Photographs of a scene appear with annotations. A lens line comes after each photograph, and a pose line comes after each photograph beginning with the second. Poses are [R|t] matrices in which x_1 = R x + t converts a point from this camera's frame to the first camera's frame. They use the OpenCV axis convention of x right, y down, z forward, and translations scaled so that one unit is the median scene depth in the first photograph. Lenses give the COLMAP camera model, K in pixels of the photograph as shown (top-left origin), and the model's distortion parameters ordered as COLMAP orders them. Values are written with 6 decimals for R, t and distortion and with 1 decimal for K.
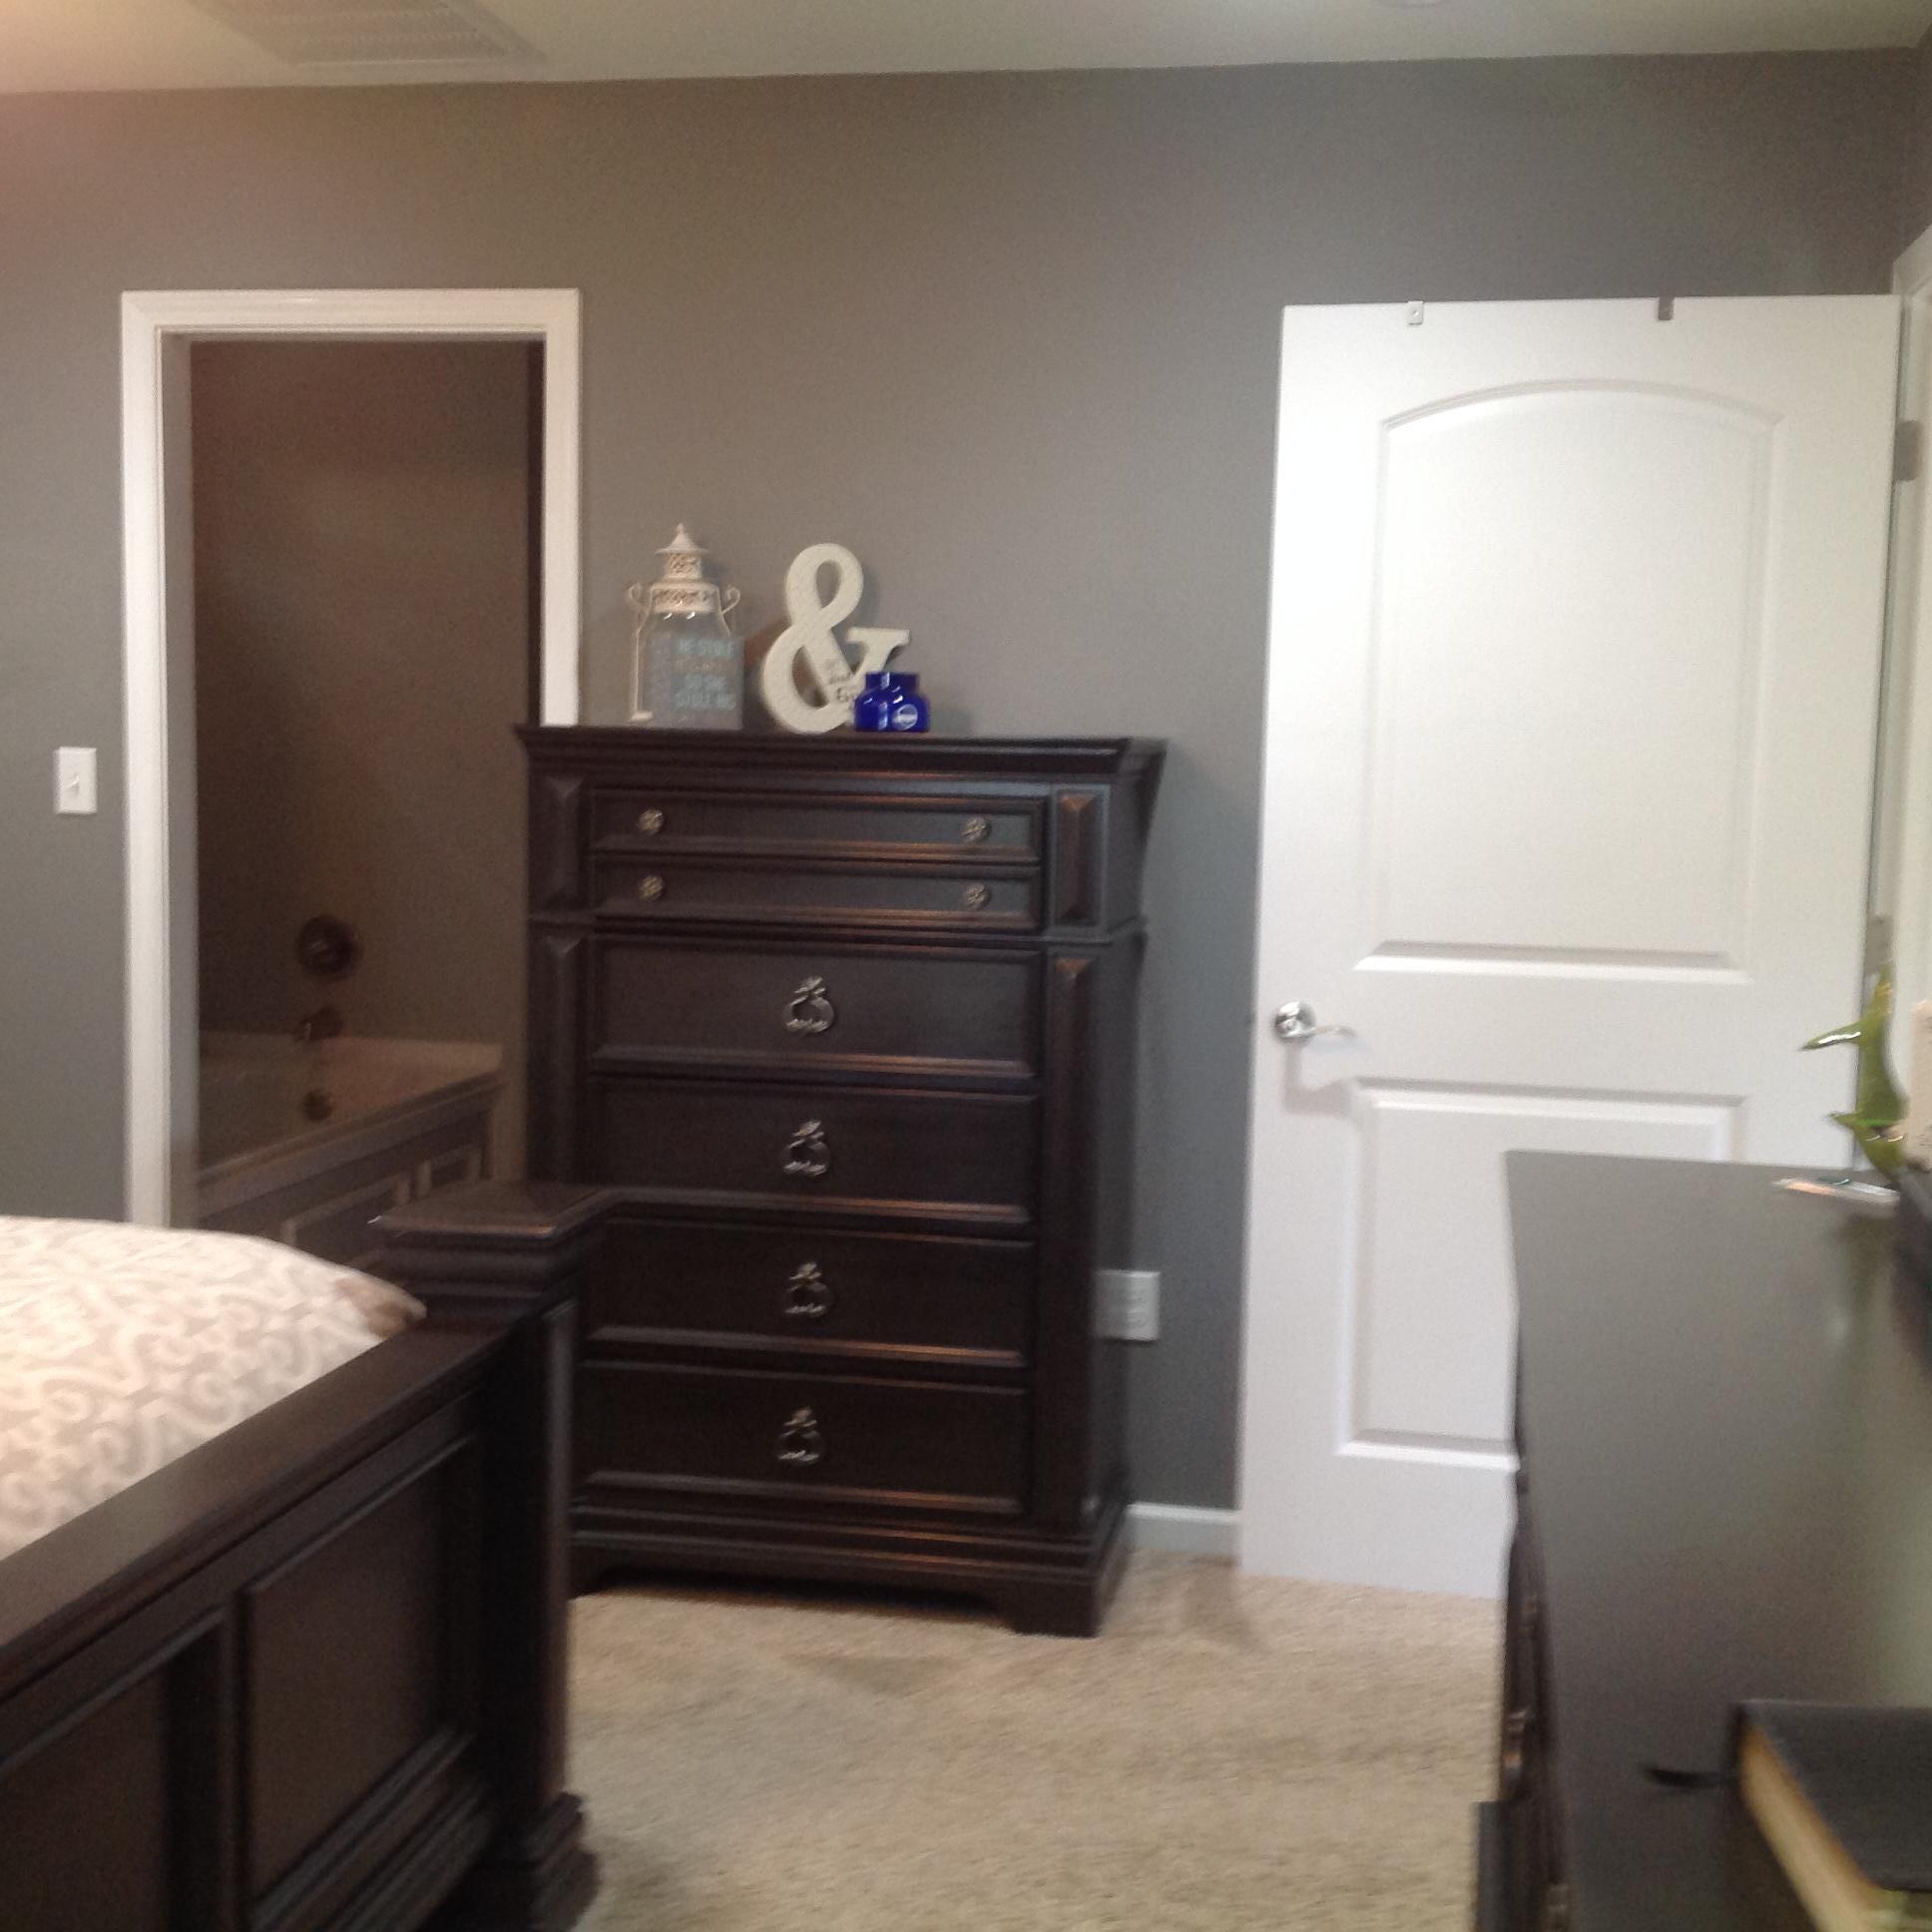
lens RADIAL K [[2460.0, 0, 975.9], [0, 2460.0, 963.5], [0, 0, 1]] dist [0.044106, 0.000000]
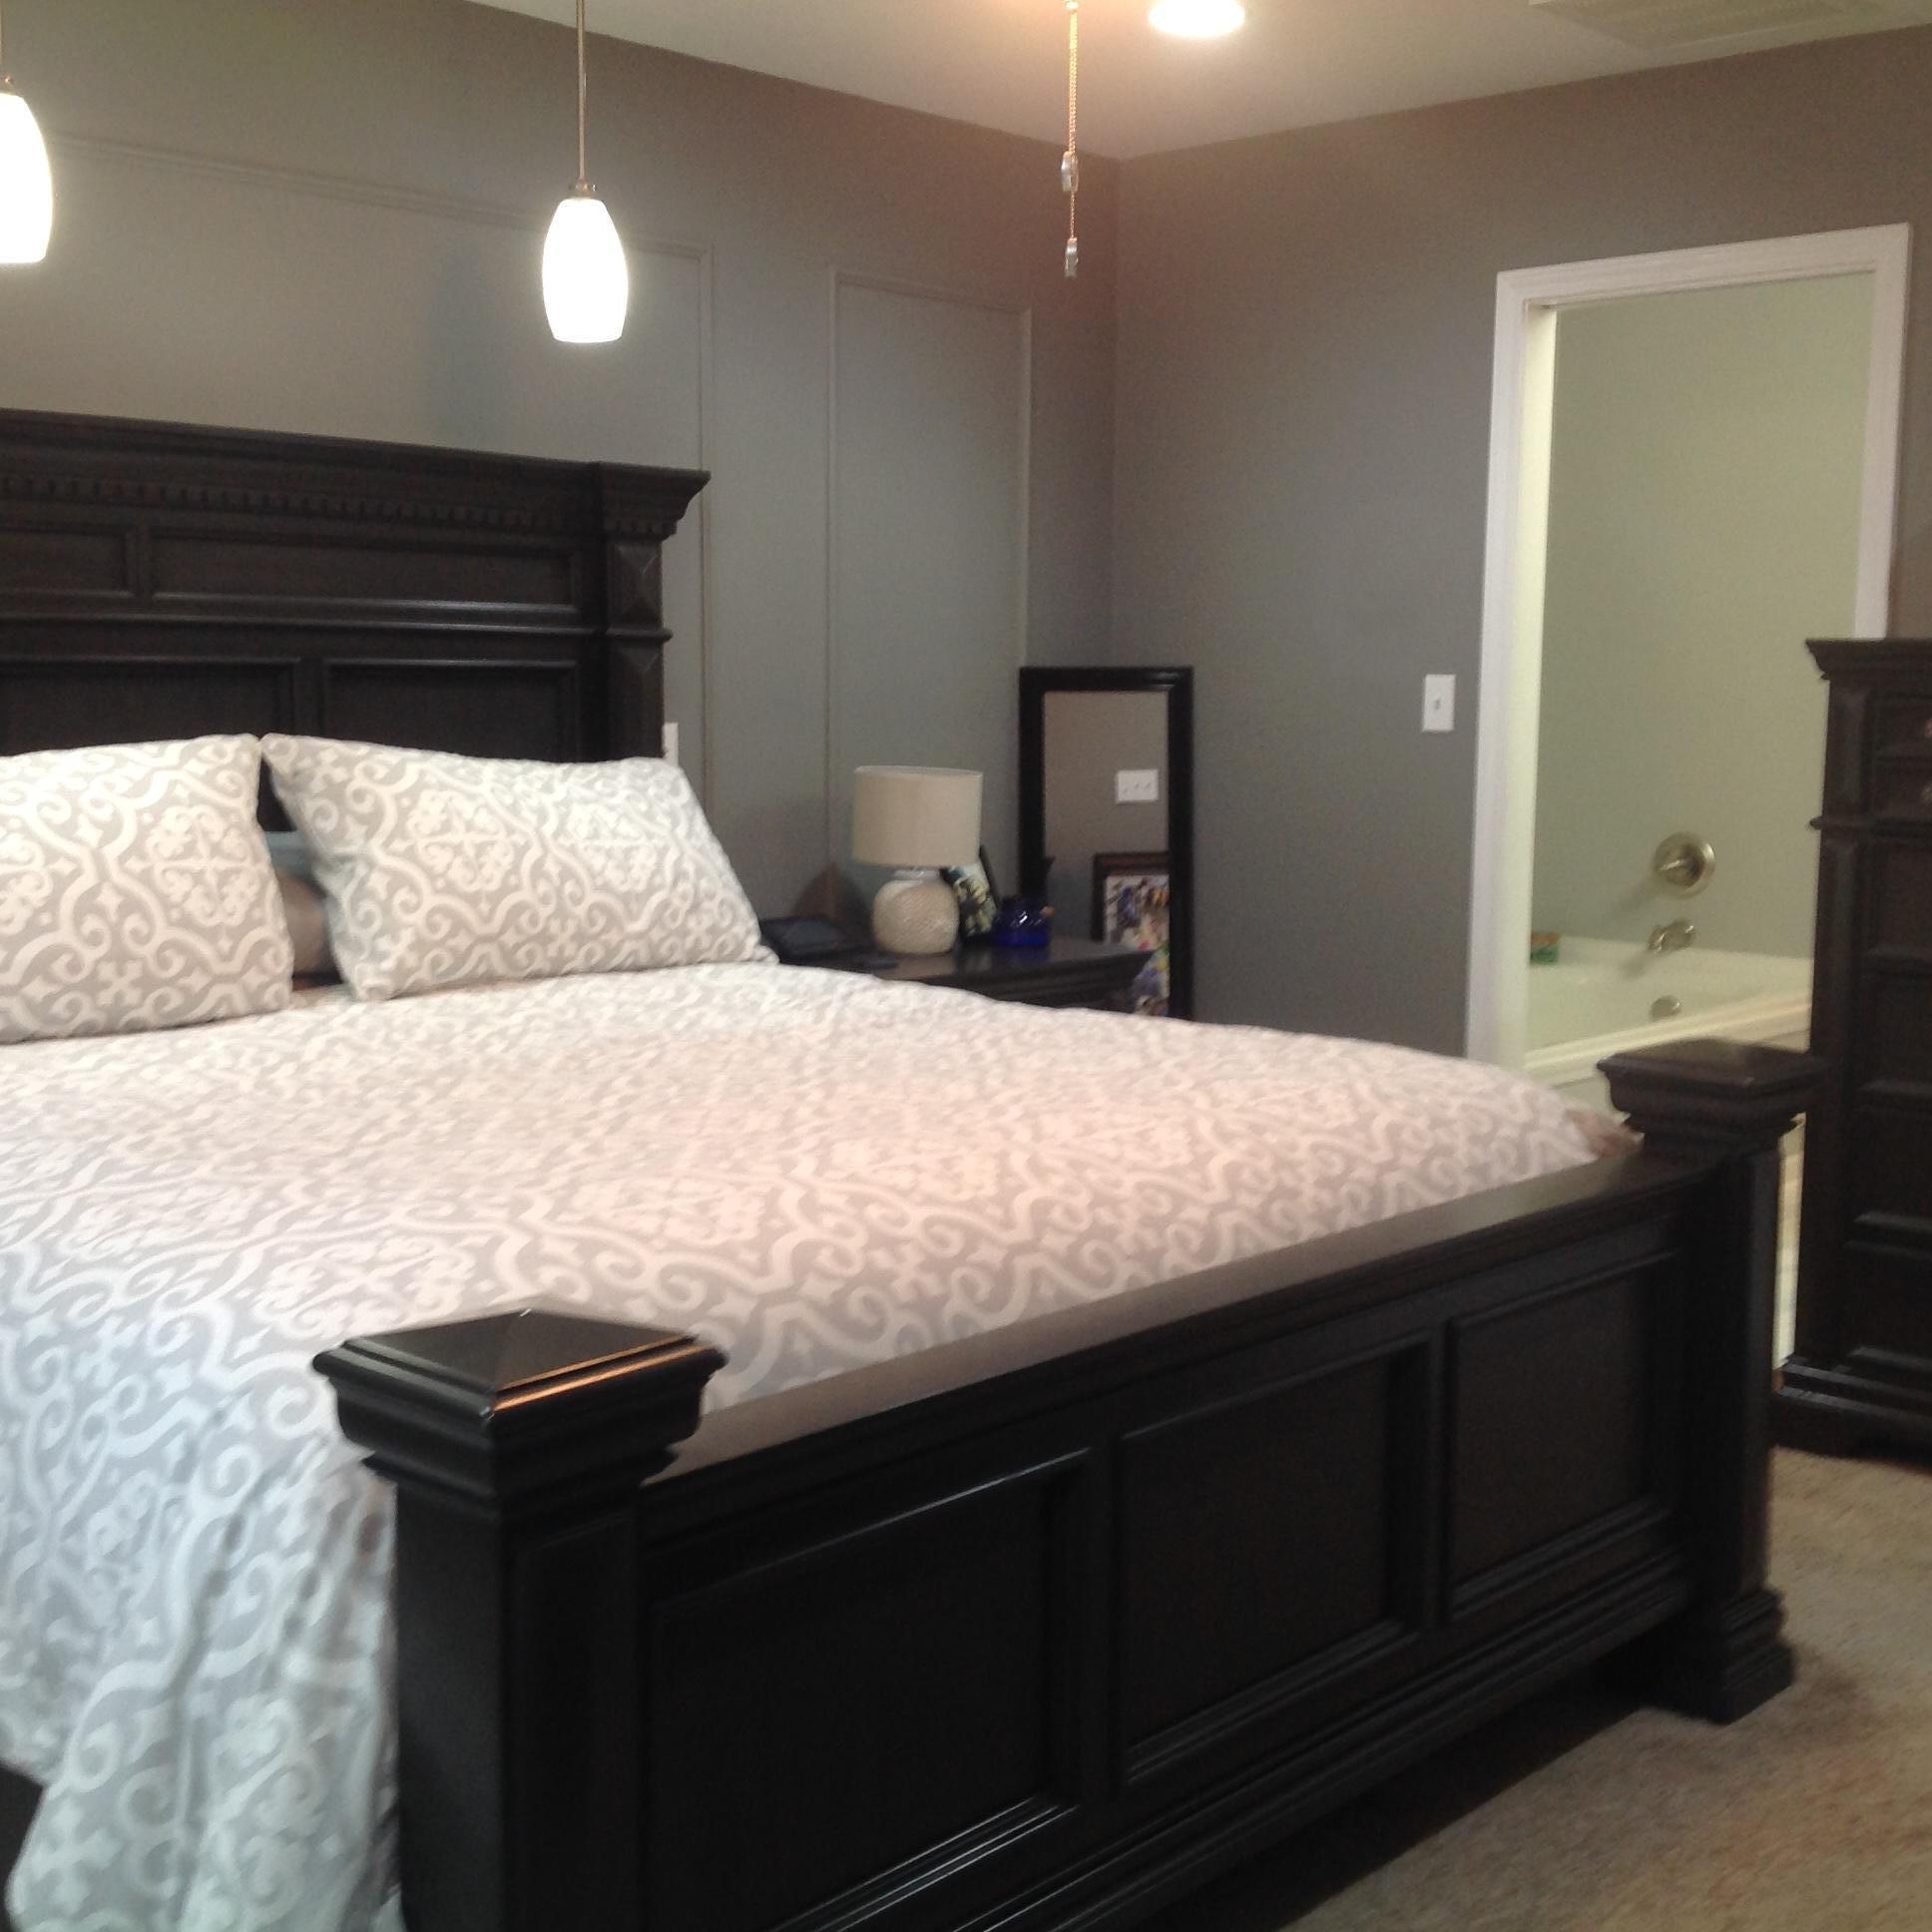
lens RADIAL K [[2460.0, 0, 957.9], [0, 2460.0, 975.1], [0, 0, 1]] dist [0.044106, 0.000000]
pose [[0.838967, 0.053188, -0.541577, 0.147251], [-0.038533, 0.998520, 0.038371, 0.032893], [0.542817, -0.011324, 0.839775, -0.171353]]
